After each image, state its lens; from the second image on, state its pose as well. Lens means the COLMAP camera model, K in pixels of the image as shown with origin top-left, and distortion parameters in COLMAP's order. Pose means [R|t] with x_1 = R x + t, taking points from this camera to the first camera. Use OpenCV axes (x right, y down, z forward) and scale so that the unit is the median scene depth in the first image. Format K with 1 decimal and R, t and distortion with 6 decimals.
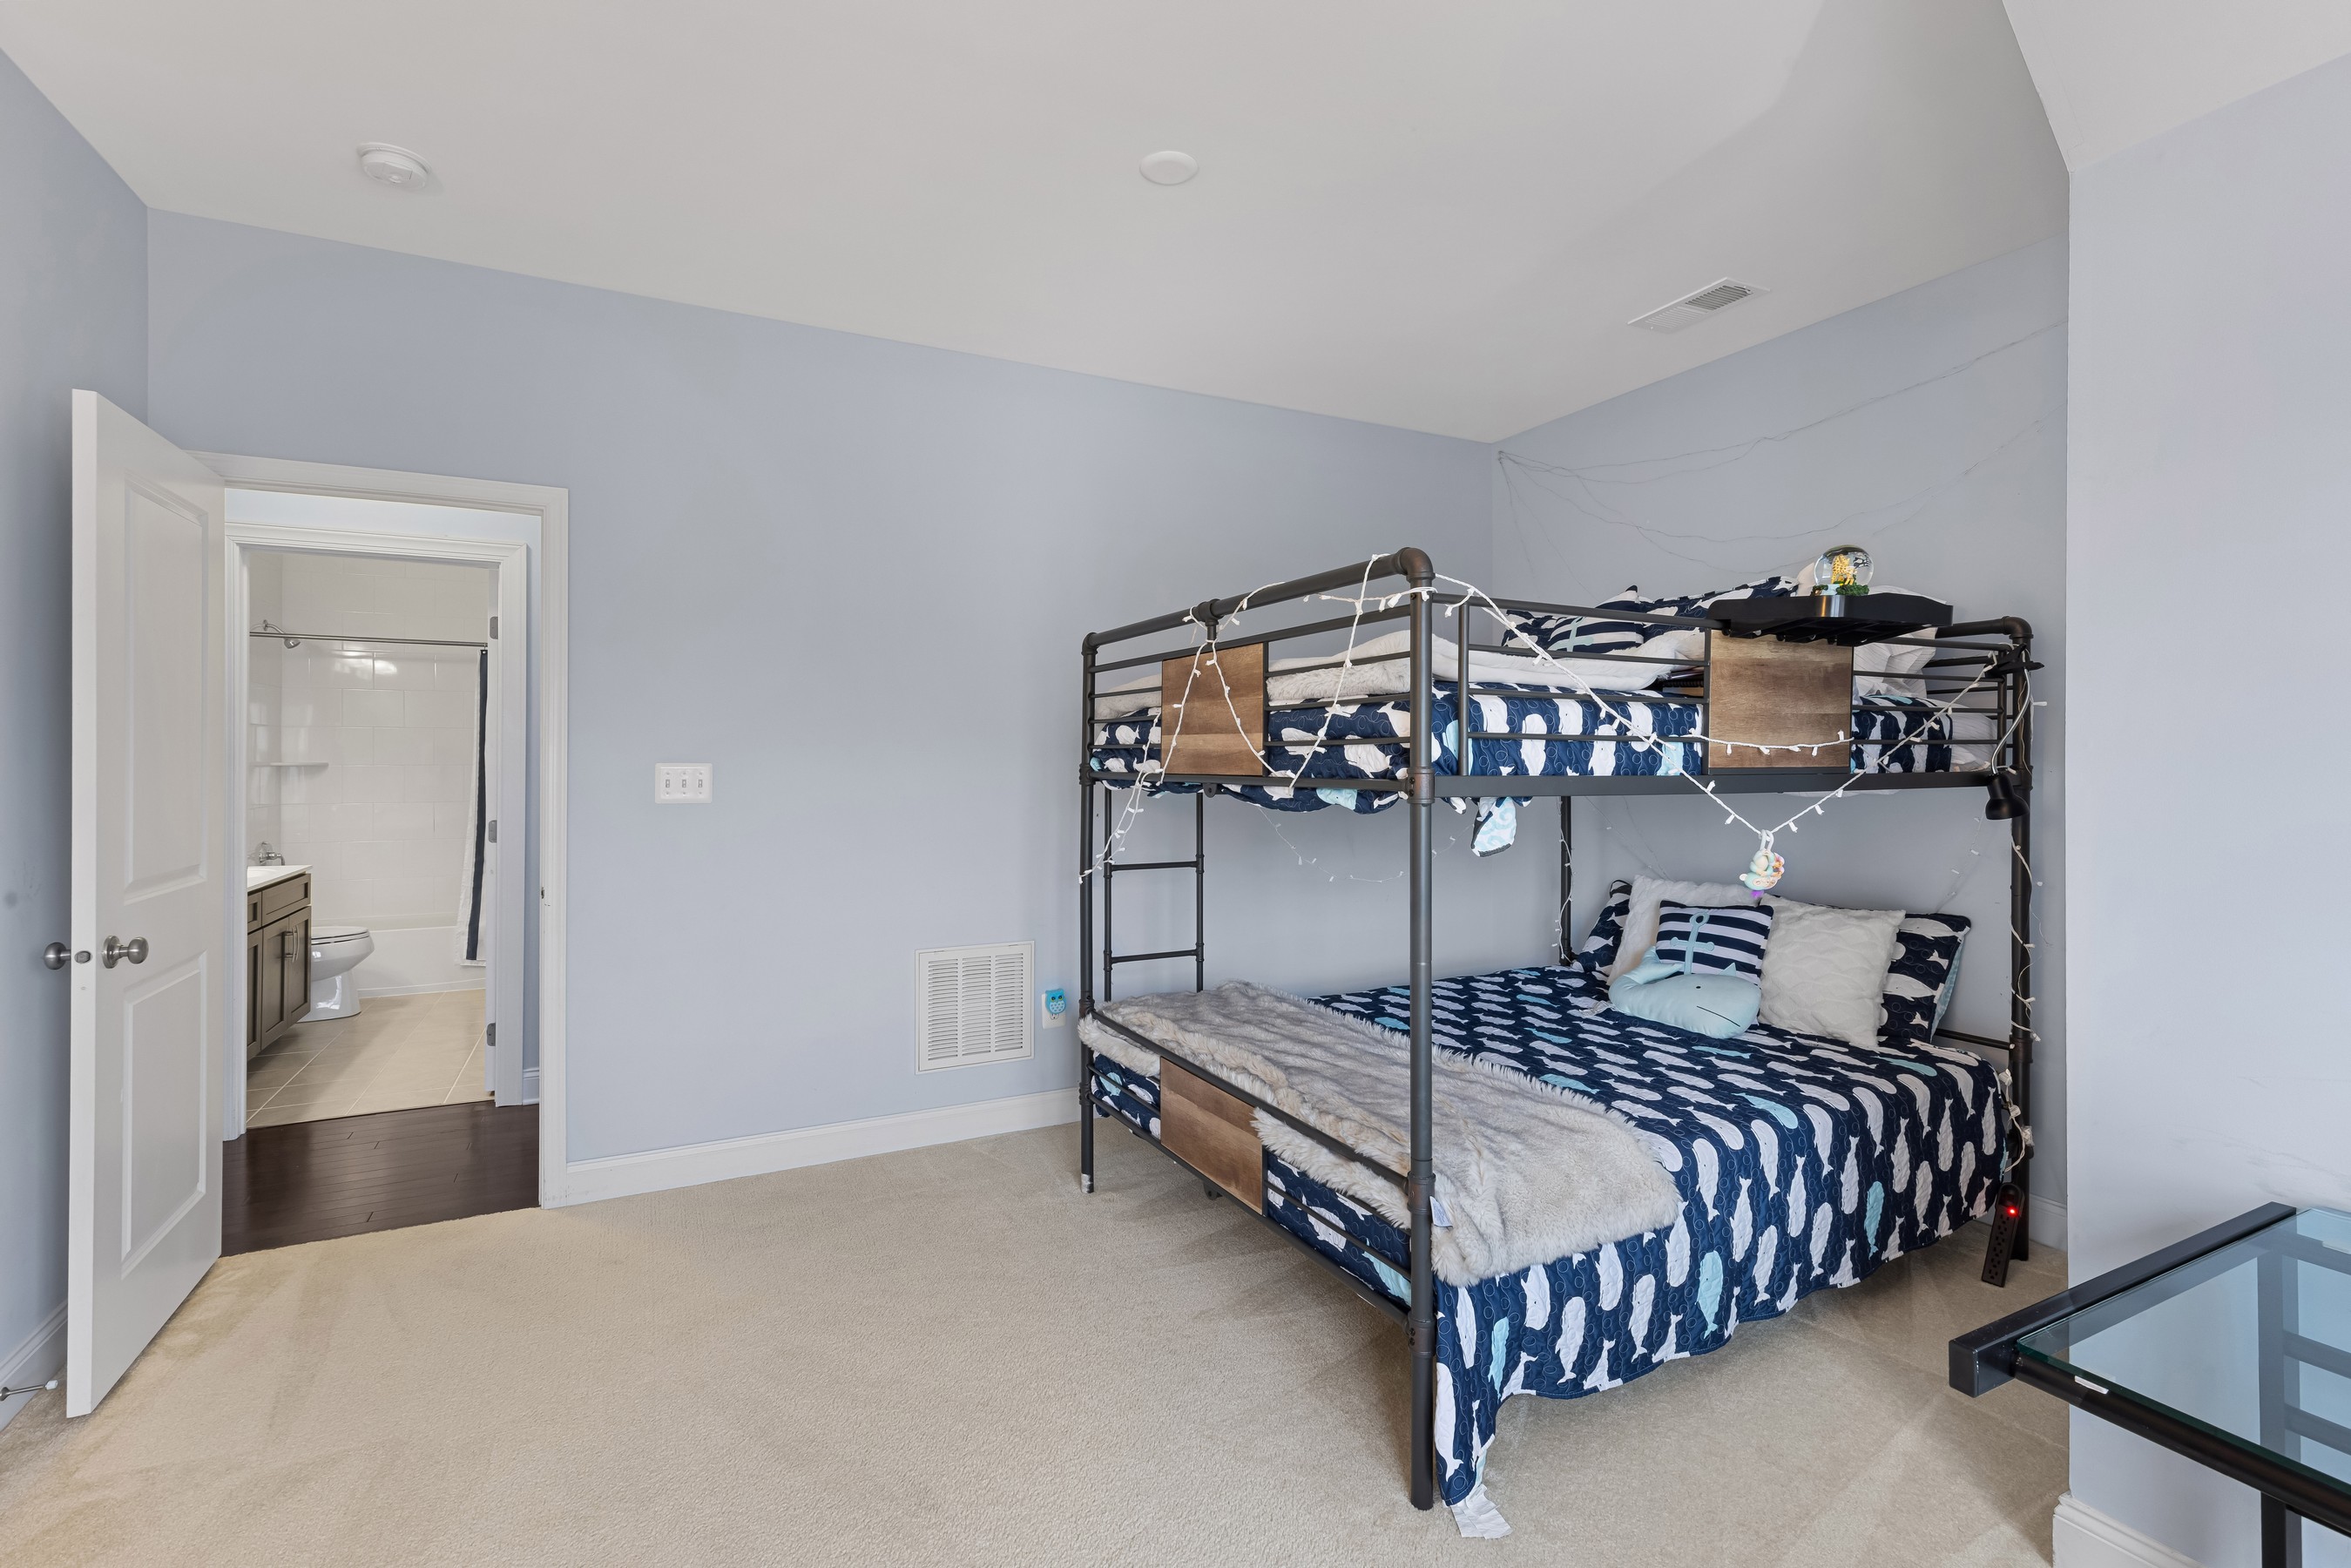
lens RADIAL K [[1068.0, 0, 1171.6], [0, 1068.0, 762.9], [0, 0, 1]] dist [0.009932, -0.002478]
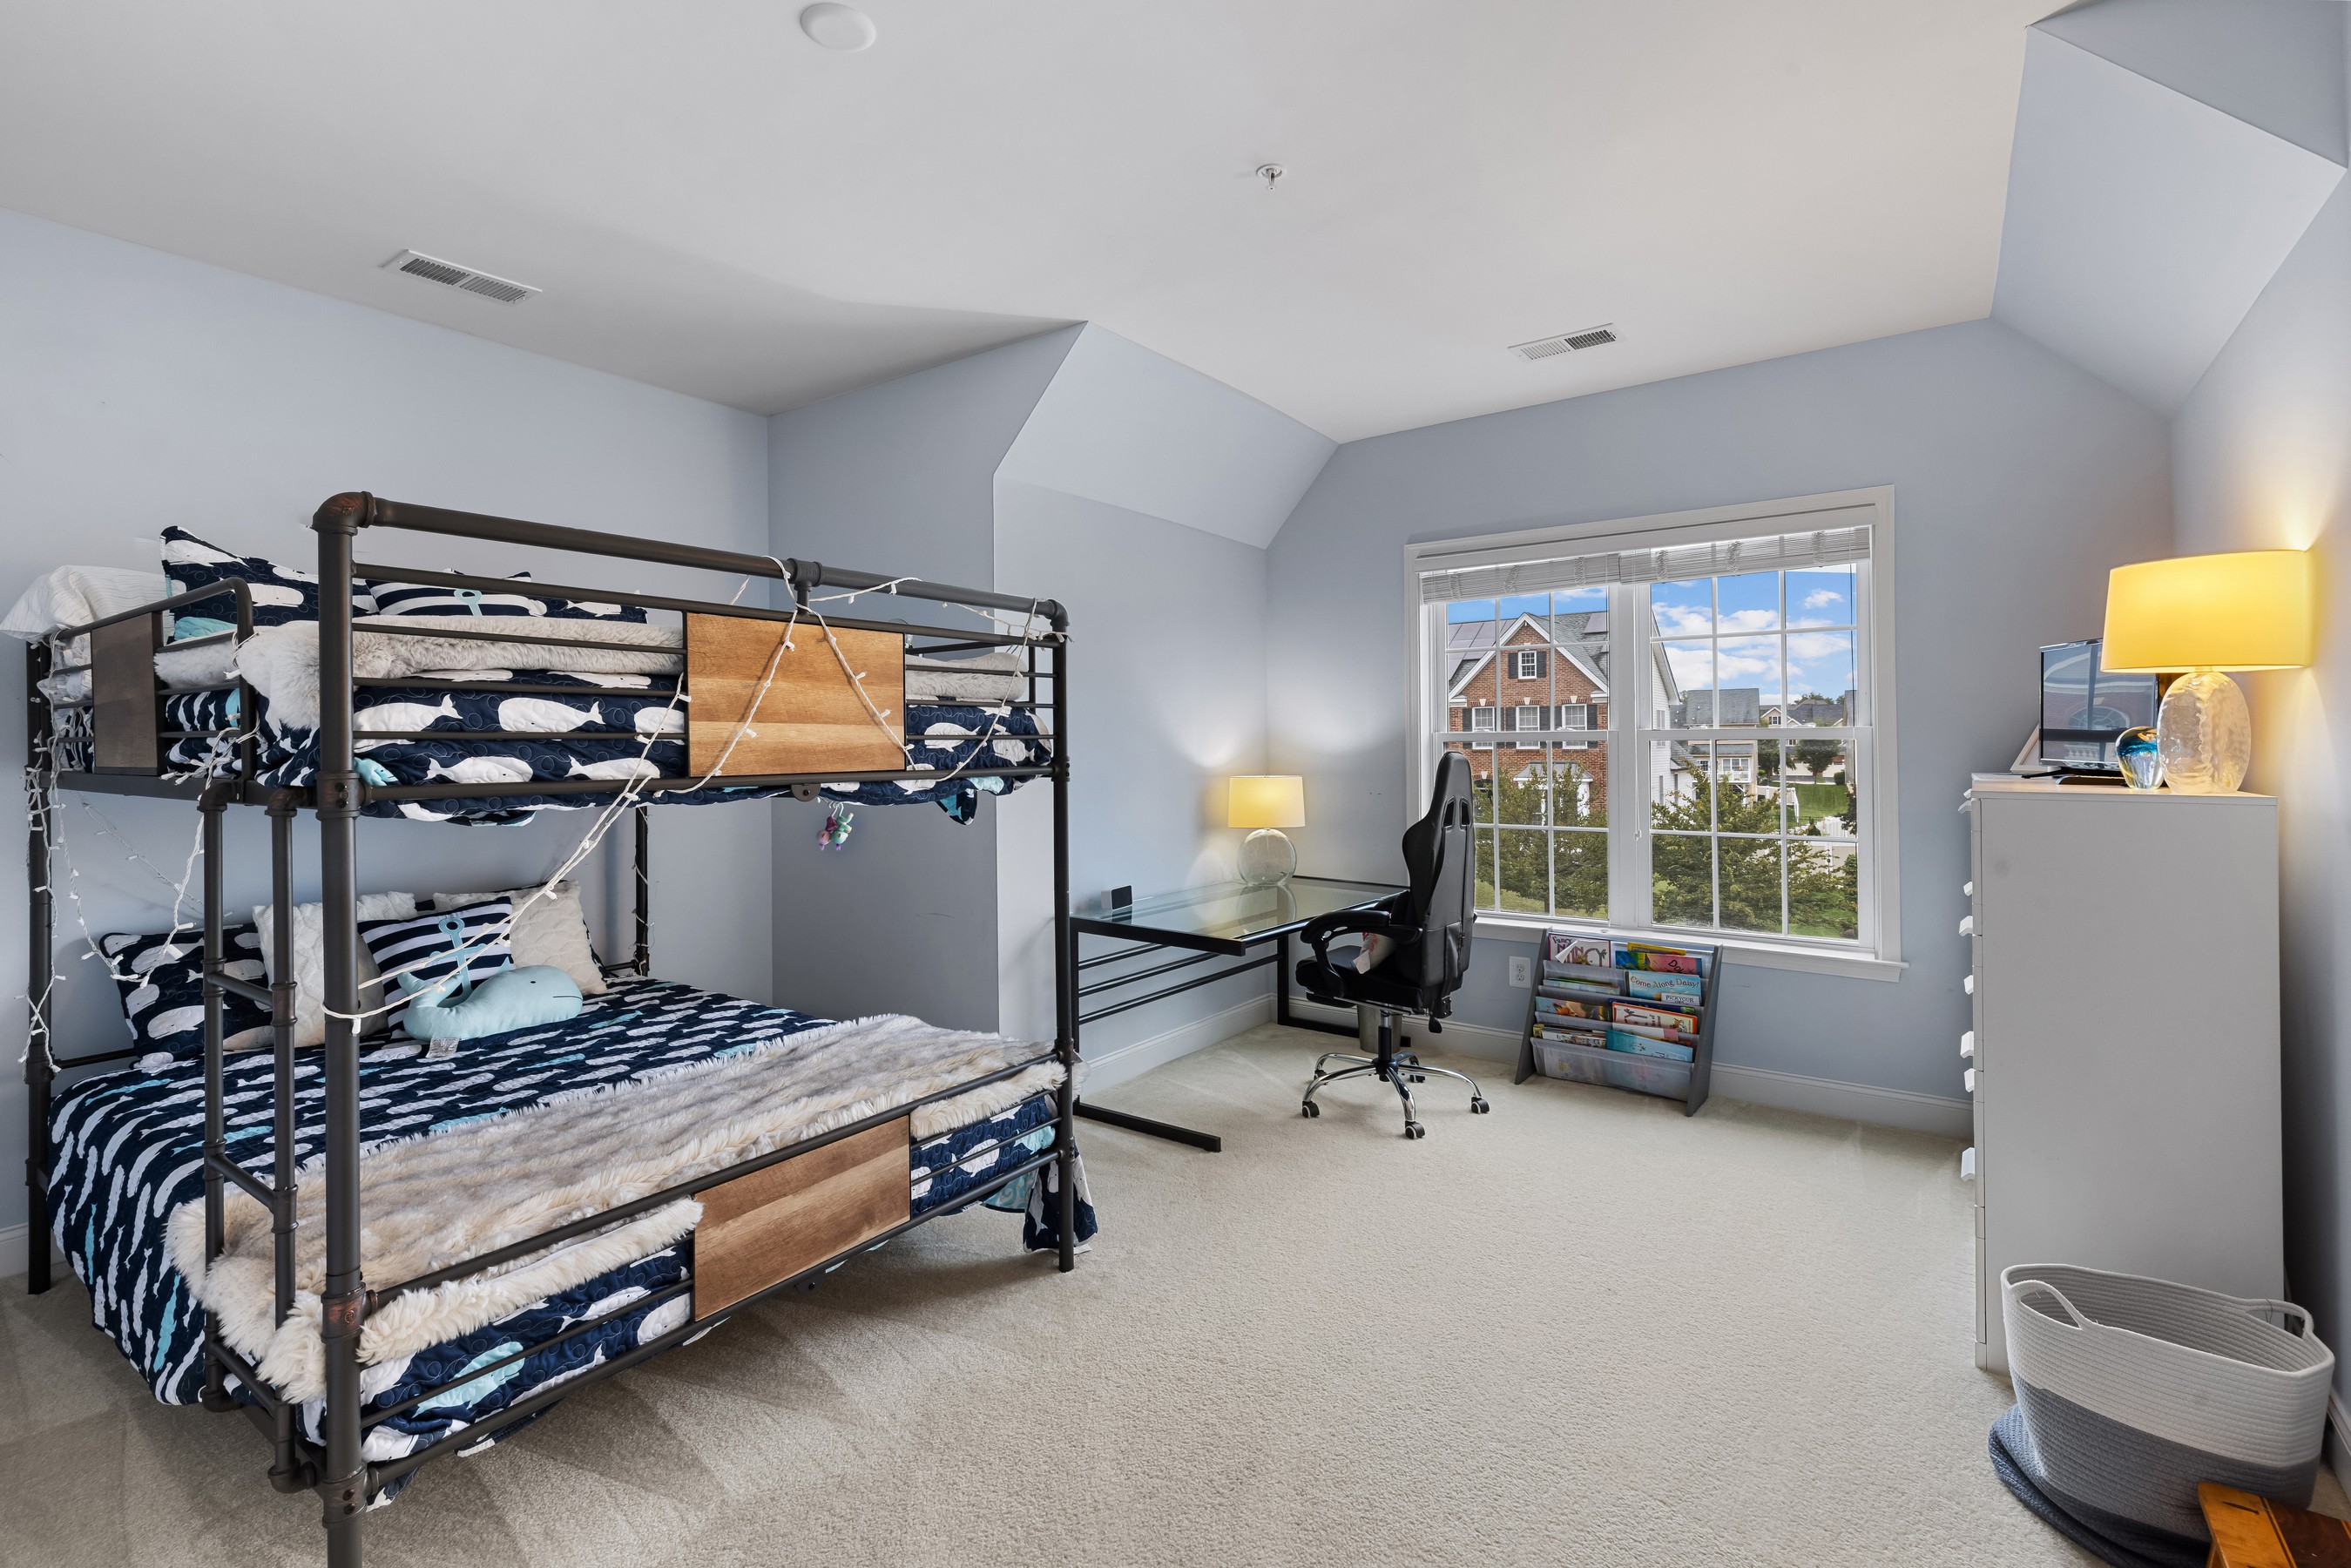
lens RADIAL K [[1068.0, 0, 1171.4], [0, 1068.0, 762.7], [0, 0, 1]] dist [0.009932, -0.002478]
pose [[-0.465217, -0.012171, 0.885113, -0.906524], [0.013195, 0.999699, 0.020682, -0.012031], [-0.885098, 0.021301, -0.464917, 1.261089]]
